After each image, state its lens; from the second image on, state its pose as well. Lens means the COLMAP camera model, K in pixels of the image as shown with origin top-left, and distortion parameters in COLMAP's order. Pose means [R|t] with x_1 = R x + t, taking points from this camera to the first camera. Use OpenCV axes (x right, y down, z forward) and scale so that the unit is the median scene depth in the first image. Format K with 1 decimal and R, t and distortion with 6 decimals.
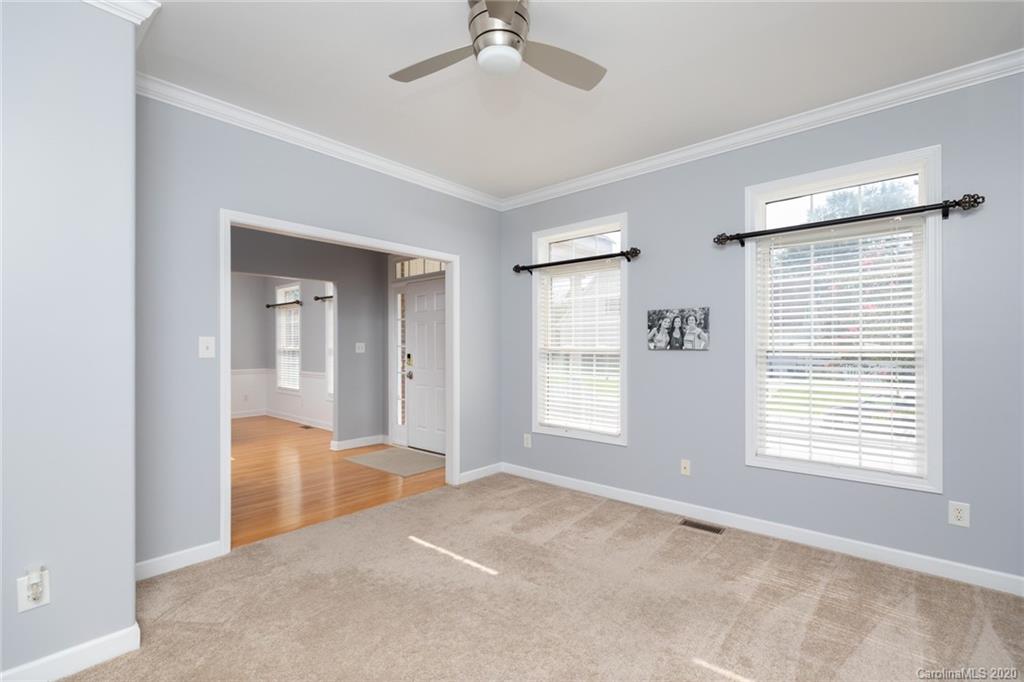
lens RADIAL K [[460.9, 0, 512.8], [0, 460.9, 340.7], [0, 0, 1]] dist [0.002449, 0.000565]
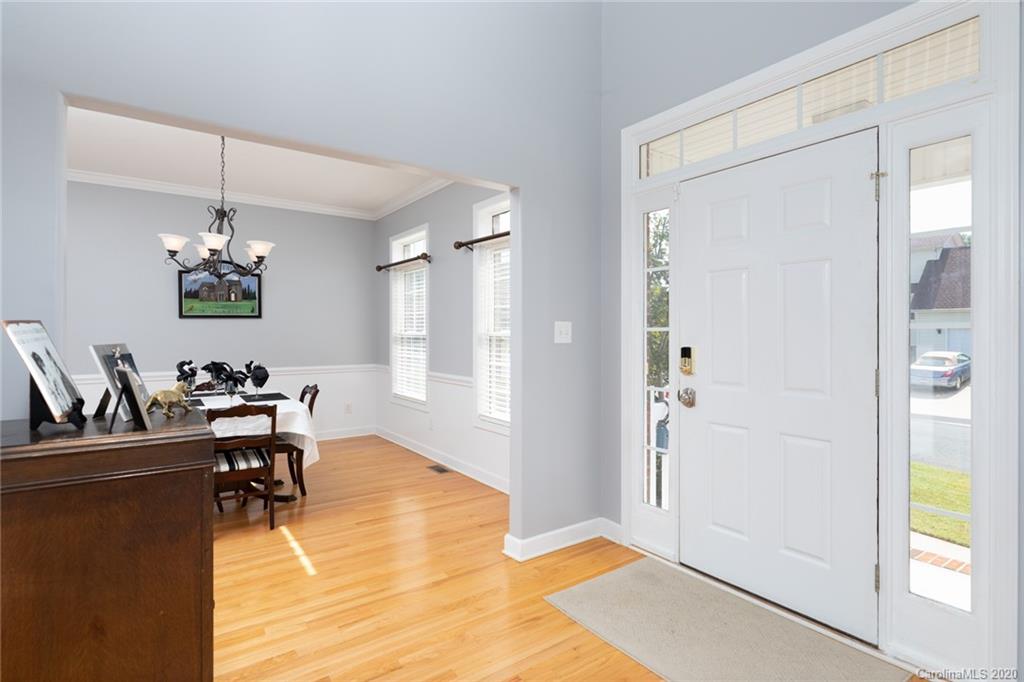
lens RADIAL K [[512.0, 0, 508.9], [0, 512.0, 331.2], [0, 0, 1]] dist [-0.003678, -0.000096]
pose [[0.972599, 0.004881, -0.232436, -0.201410], [-0.003095, 0.999963, 0.008047, 0.007878], [0.232467, -0.007108, 0.972578, 0.371491]]
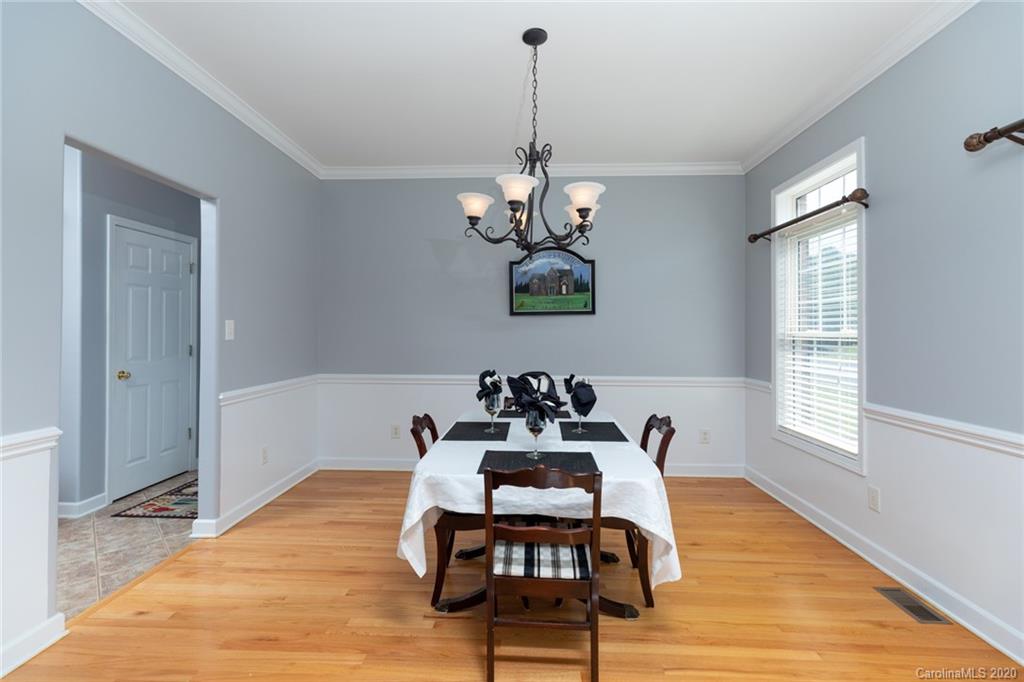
lens RADIAL K [[460.9, 0, 507.5], [0, 460.9, 331.6], [0, 0, 1]] dist [0.002449, 0.000565]
pose [[0.623981, 0.006516, -0.781412, -0.358922], [-0.000205, 0.999967, 0.008175, 0.012037], [0.781440, -0.004940, 0.623961, 0.584743]]
